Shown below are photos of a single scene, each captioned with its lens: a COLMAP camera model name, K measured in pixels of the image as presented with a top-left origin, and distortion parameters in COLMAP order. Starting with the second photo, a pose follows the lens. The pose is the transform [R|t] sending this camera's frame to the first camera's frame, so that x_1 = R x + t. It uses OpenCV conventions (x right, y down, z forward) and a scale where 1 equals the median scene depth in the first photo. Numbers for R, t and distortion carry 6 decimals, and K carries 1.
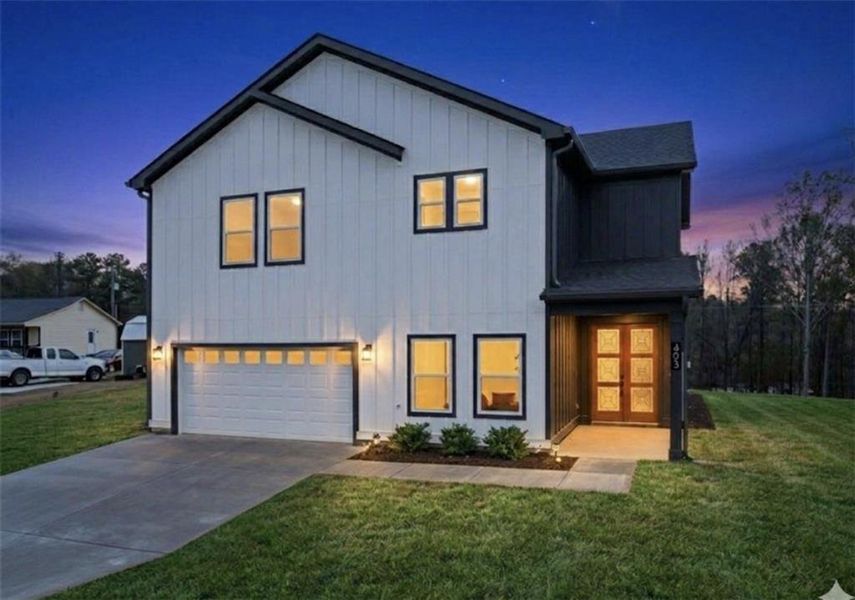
lens RADIAL K [[653.2, 0, 438.4], [0, 653.2, 298.8], [0, 0, 1]] dist [-0.008666, -0.005188]
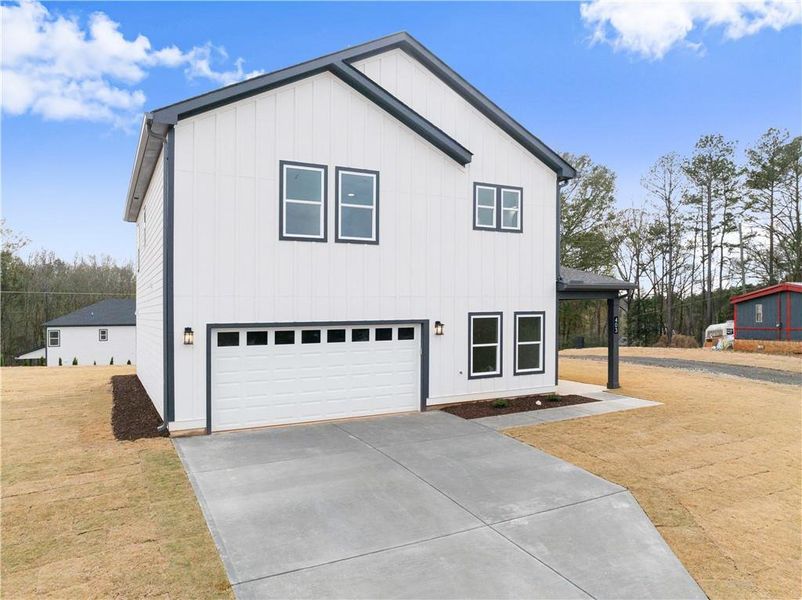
lens RADIAL K [[588.8, 0, 403.8], [0, 588.8, 286.6], [0, 0, 1]] dist [-0.010890, 0.000270]
pose [[0.645230, 0.035261, 0.763175, -0.935093], [-0.035226, 0.999245, -0.016386, 0.028601], [-0.763176, -0.016310, 0.645984, 0.381348]]
